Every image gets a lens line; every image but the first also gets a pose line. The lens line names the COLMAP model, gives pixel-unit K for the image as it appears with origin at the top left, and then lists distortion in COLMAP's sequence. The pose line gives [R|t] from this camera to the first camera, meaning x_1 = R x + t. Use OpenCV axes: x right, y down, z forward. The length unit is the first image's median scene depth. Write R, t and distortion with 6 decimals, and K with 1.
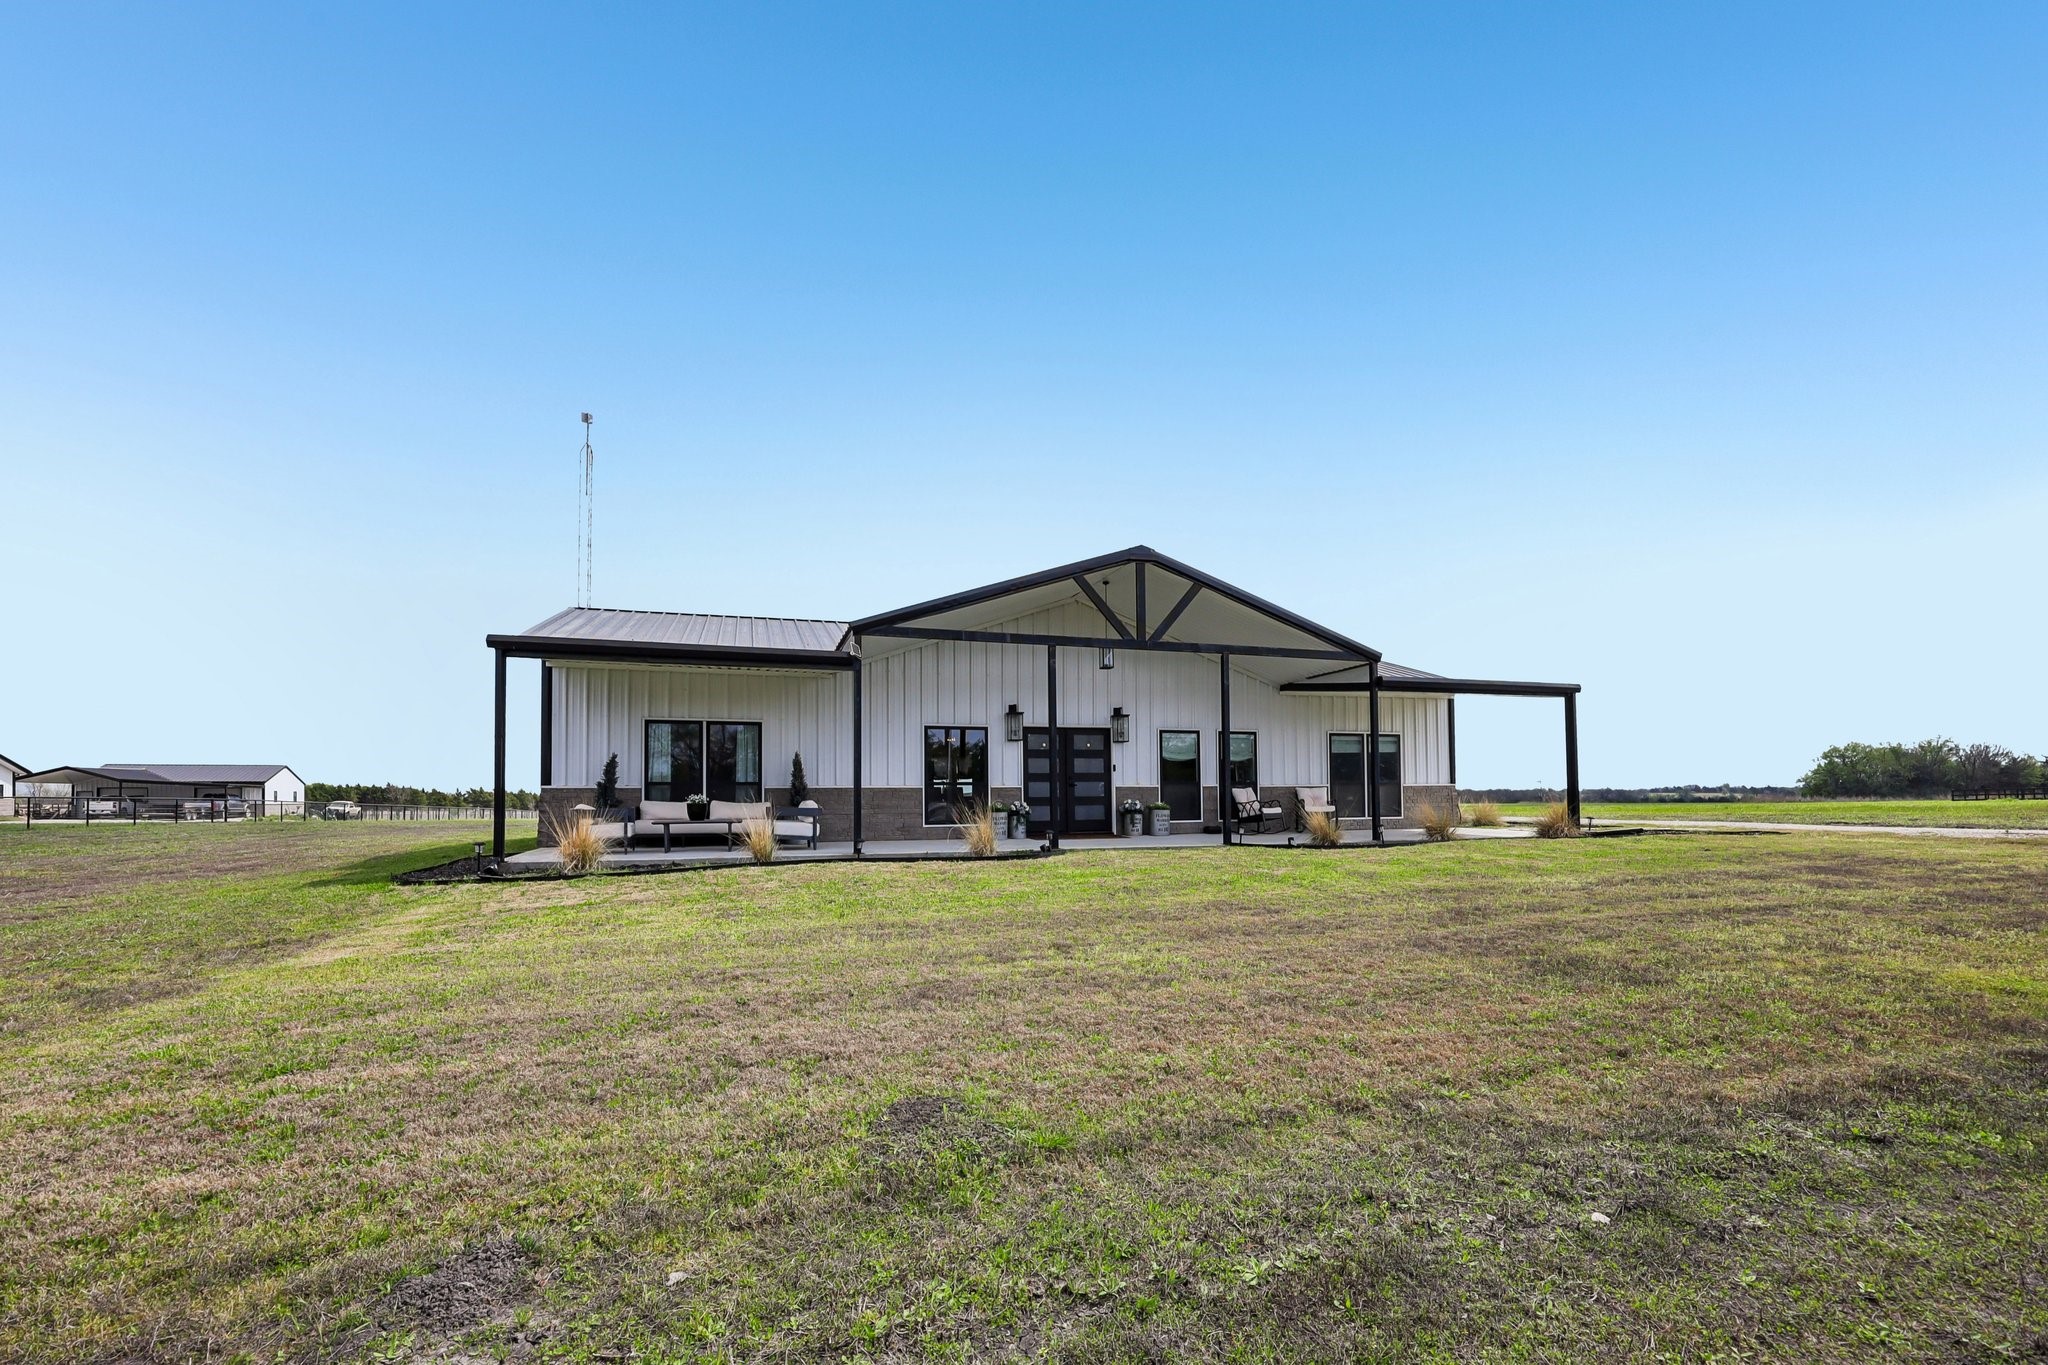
lens RADIAL K [[834.8, 0, 1026.0], [0, 834.8, 763.7], [0, 0, 1]] dist [-0.001049, -0.000071]
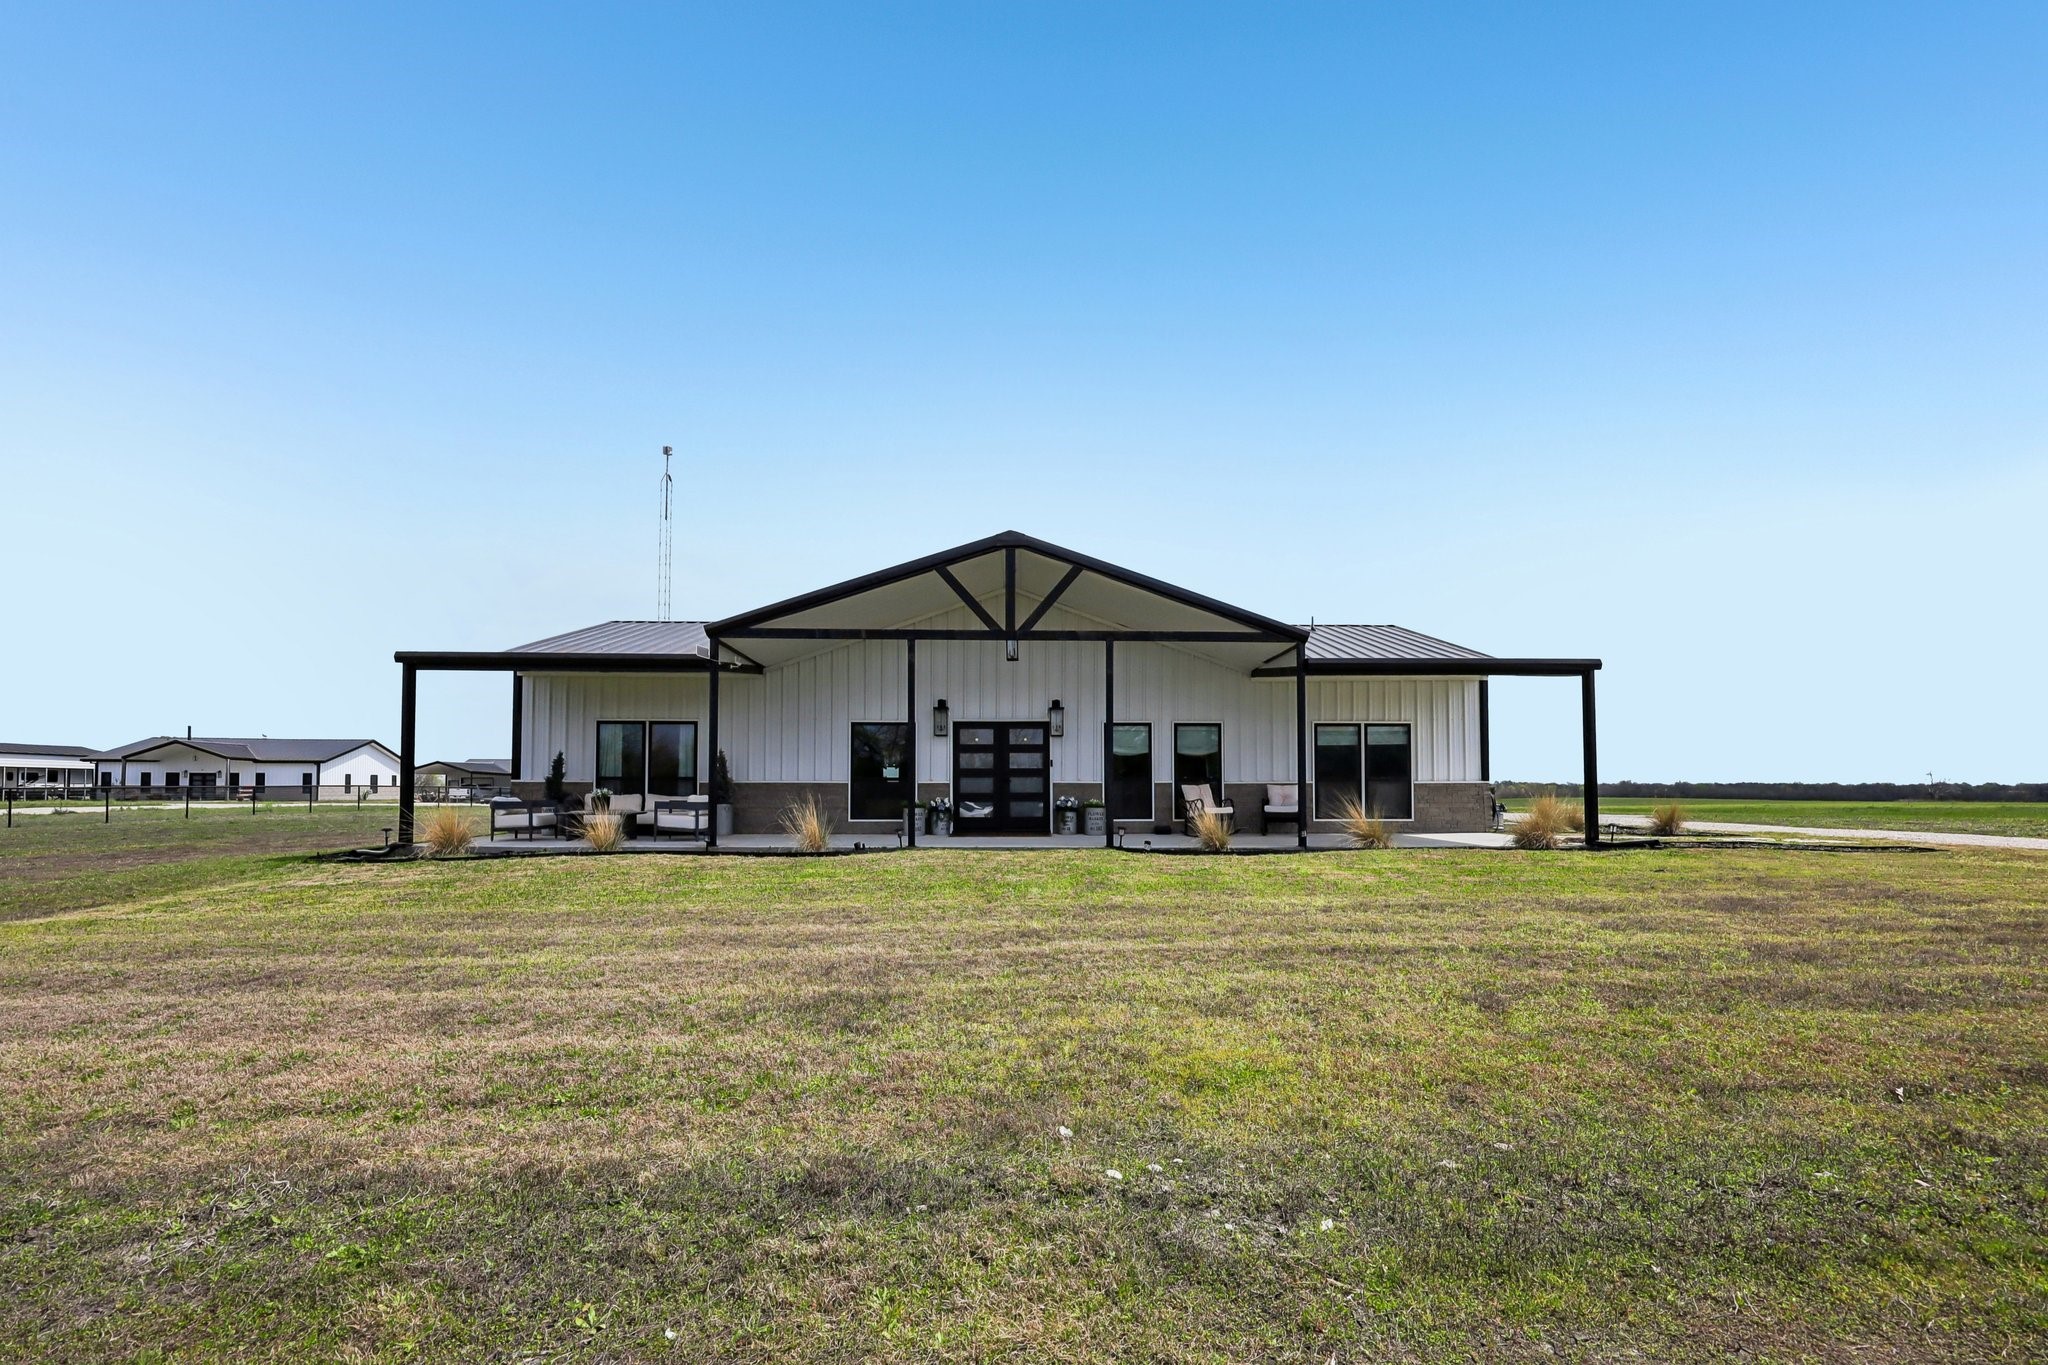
lens RADIAL K [[834.8, 0, 1026.0], [0, 834.8, 763.7], [0, 0, 1]] dist [-0.001049, -0.000071]
pose [[0.962531, -0.000752, -0.271169, 0.347517], [0.003037, 0.999963, 0.008007, -0.002323], [0.271153, -0.008530, 0.962498, 0.071566]]
